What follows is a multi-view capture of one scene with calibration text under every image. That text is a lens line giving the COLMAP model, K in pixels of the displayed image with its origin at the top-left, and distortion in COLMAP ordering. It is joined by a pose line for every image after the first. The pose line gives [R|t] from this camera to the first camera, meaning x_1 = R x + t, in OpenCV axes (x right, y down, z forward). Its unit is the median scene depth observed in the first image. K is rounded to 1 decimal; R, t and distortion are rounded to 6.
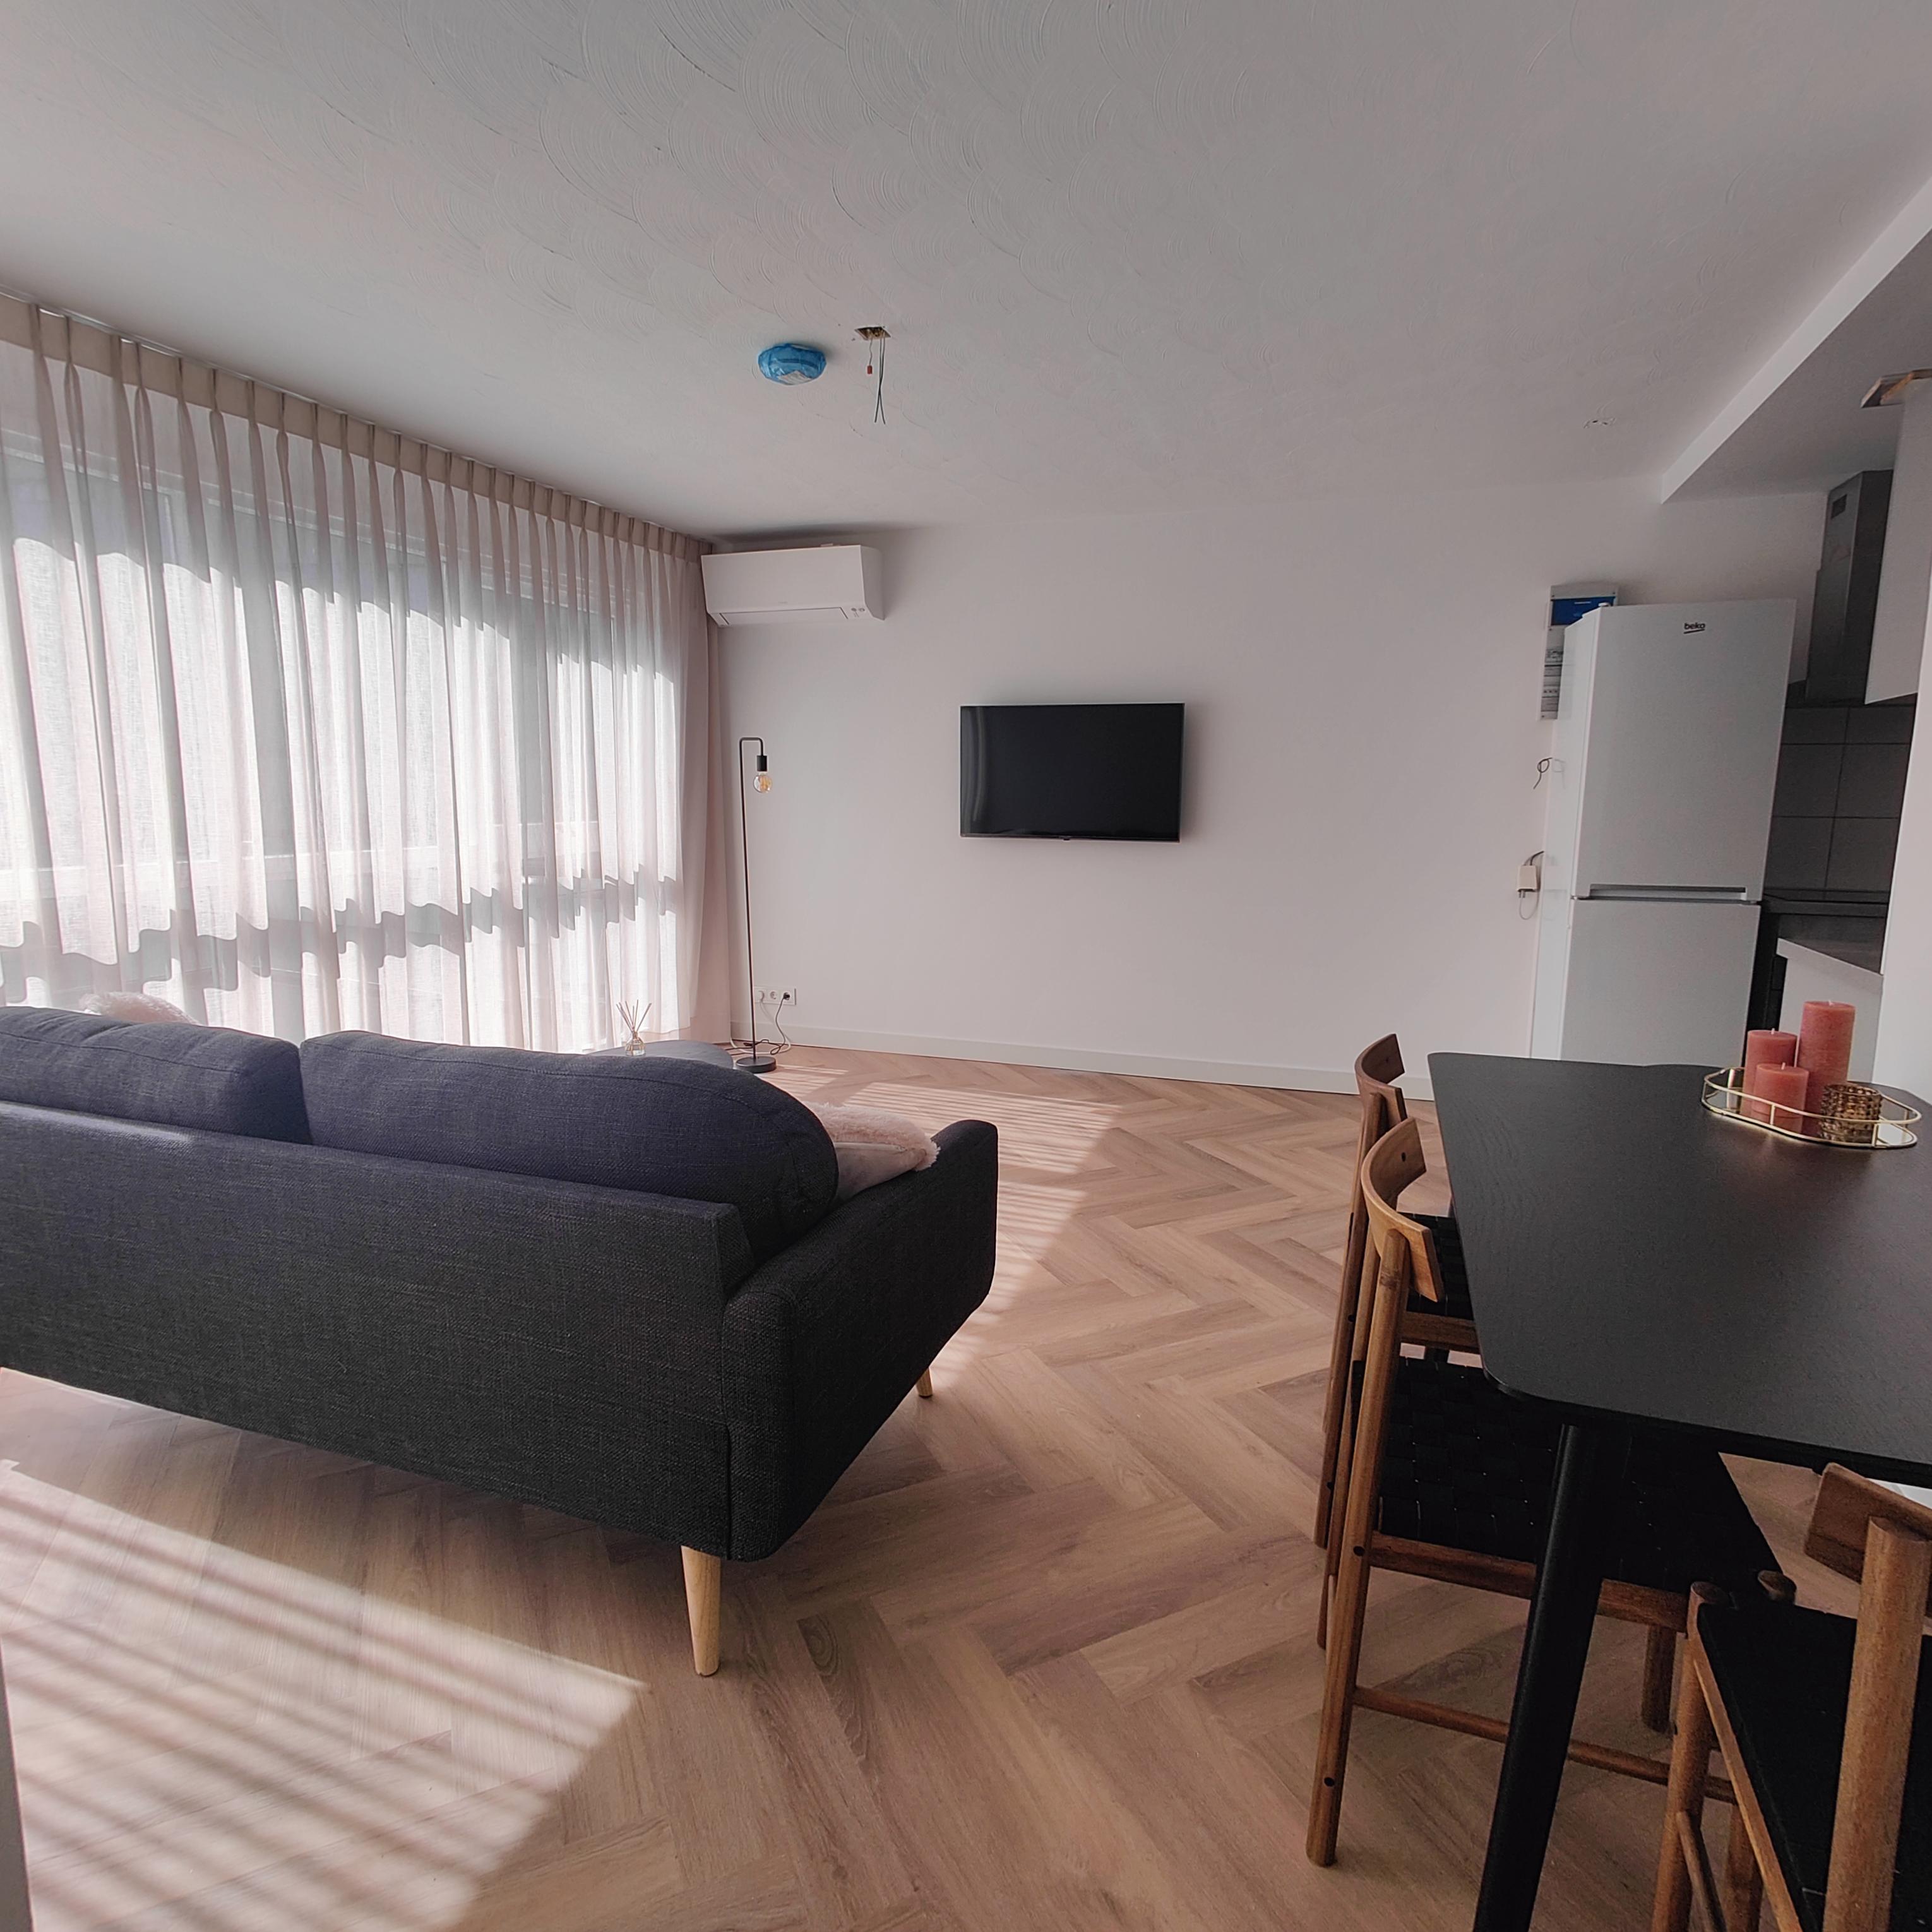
lens RADIAL K [[1123.3, 0, 970.3], [0, 1123.3, 971.0], [0, 0, 1]] dist [-0.004505, 0.011297]
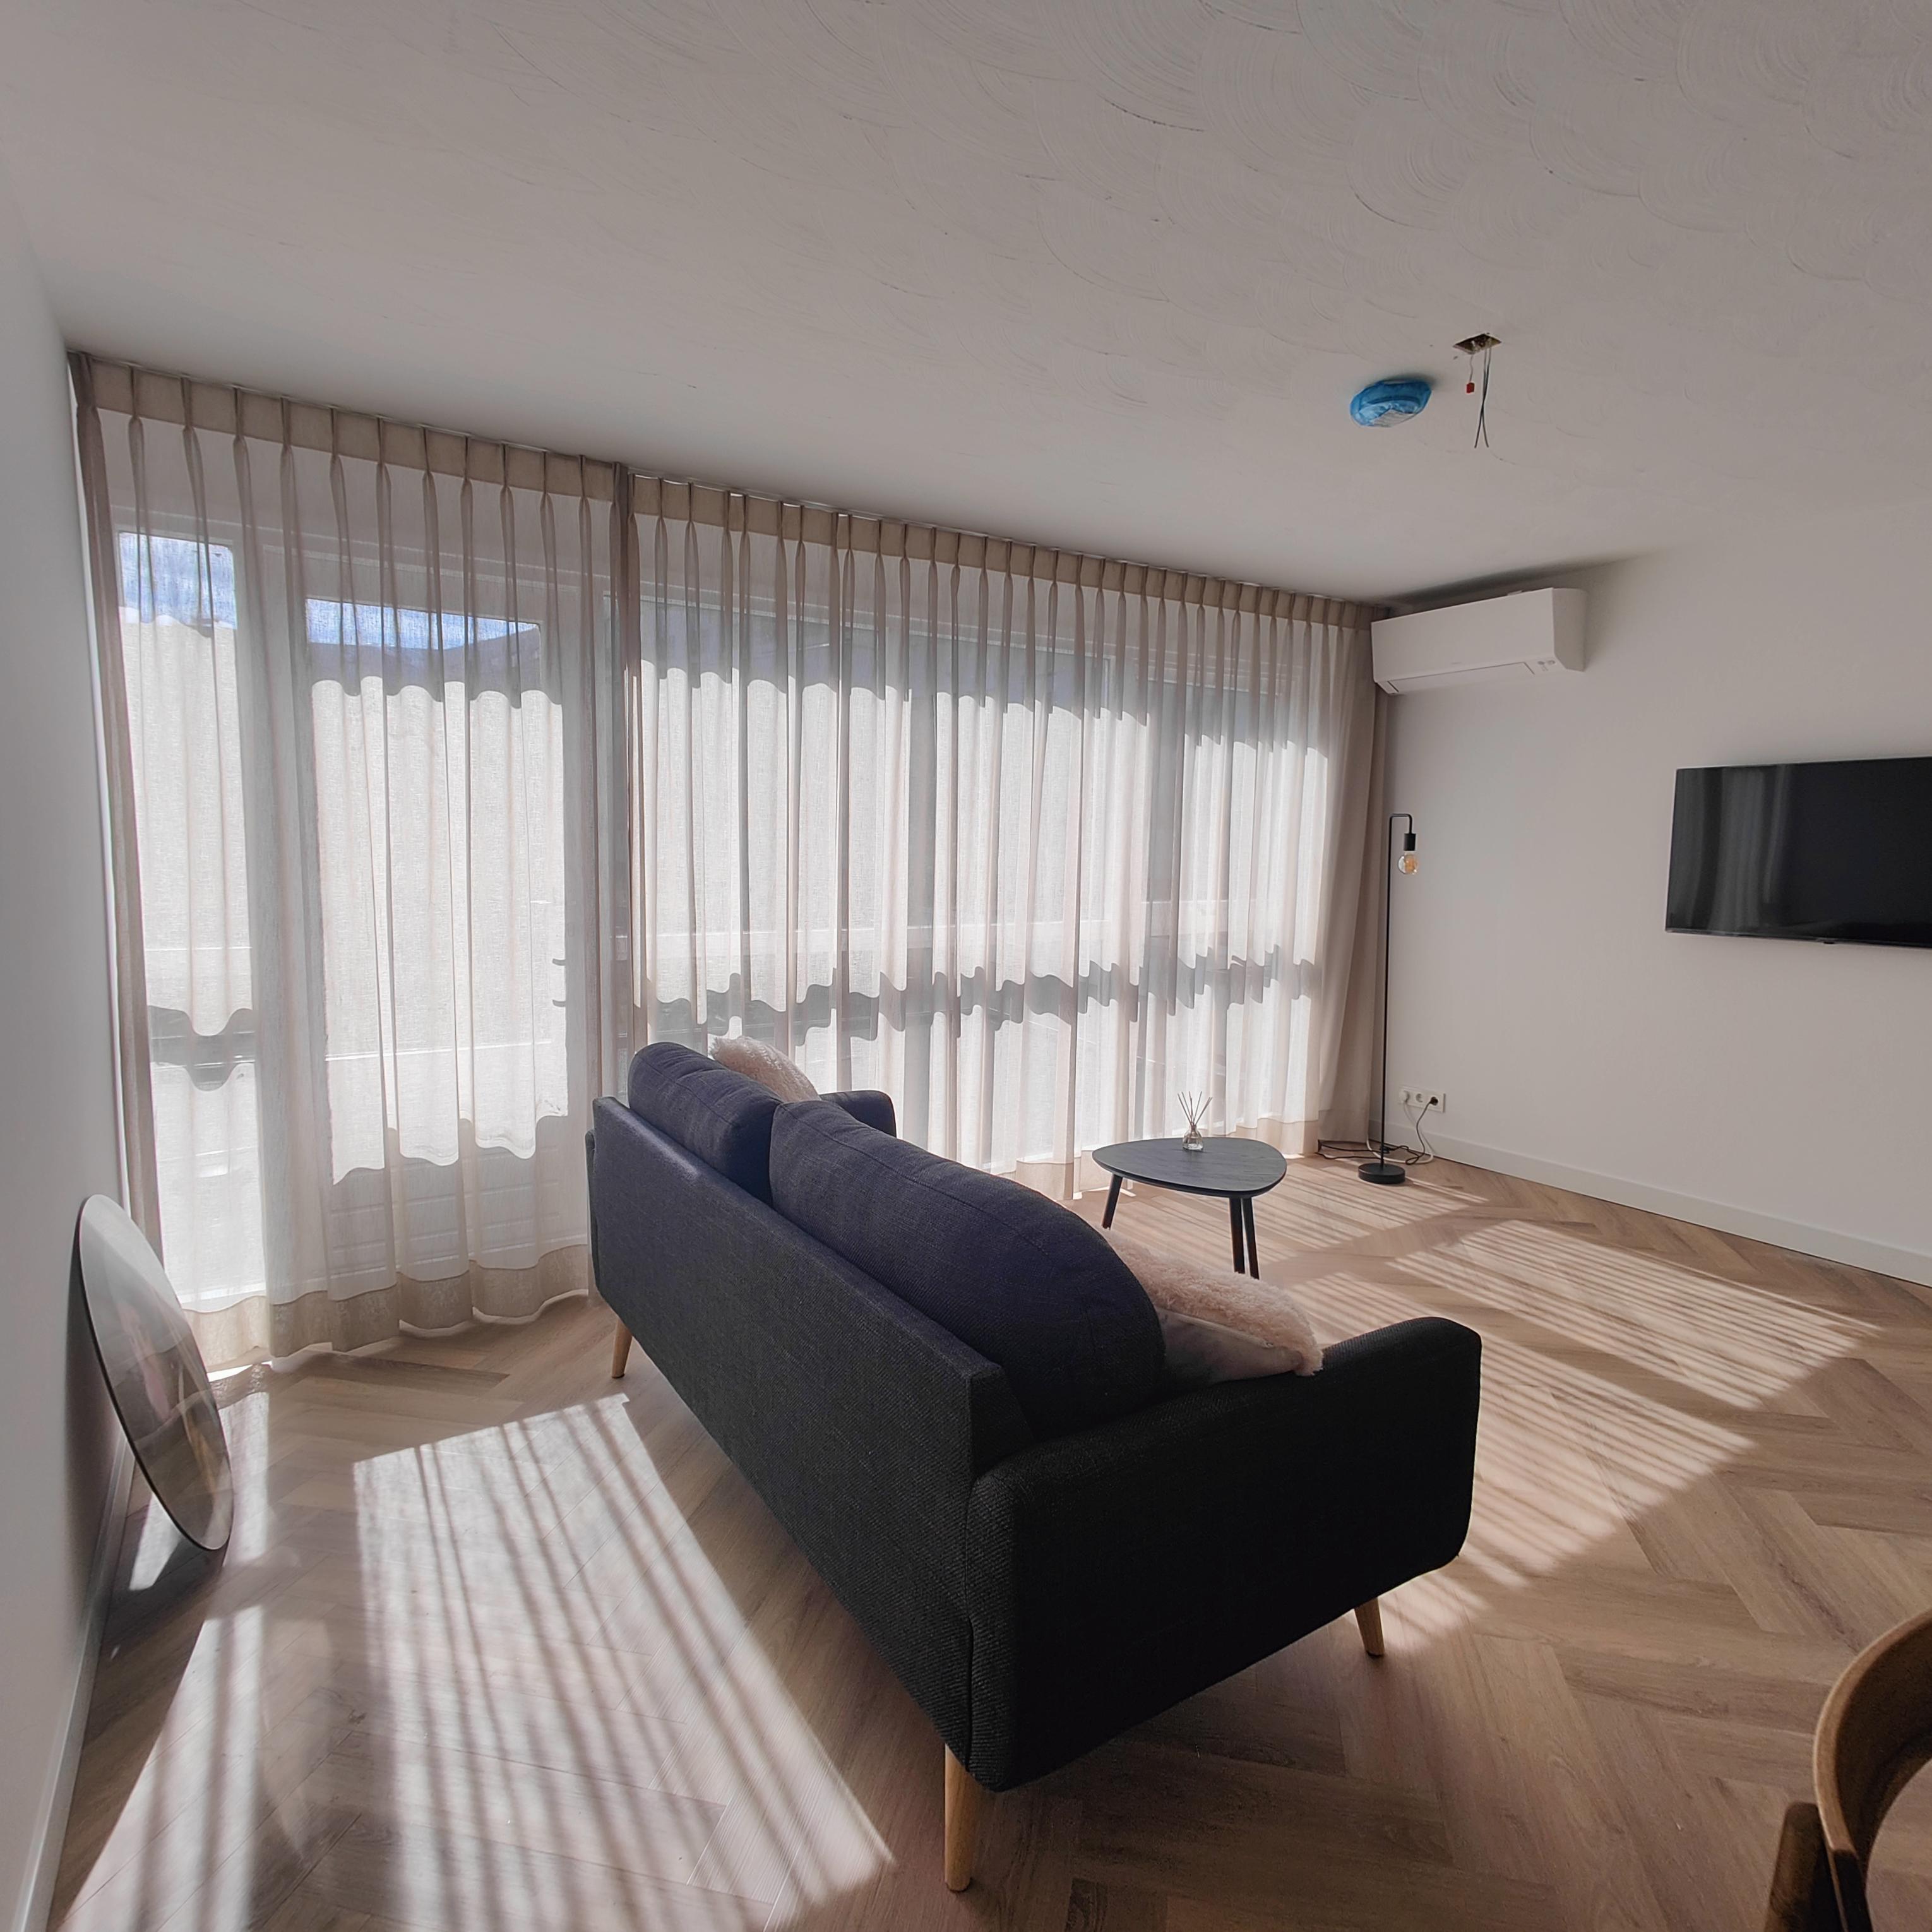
lens RADIAL K [[1123.3, 0, 970.8], [0, 1123.3, 972.7], [0, 0, 1]] dist [-0.004505, 0.011297]
pose [[0.795112, 0.066831, -0.602770, 0.132989], [-0.101632, 0.994537, -0.023795, -0.036247], [0.597887, 0.080181, 0.797560, 0.122982]]
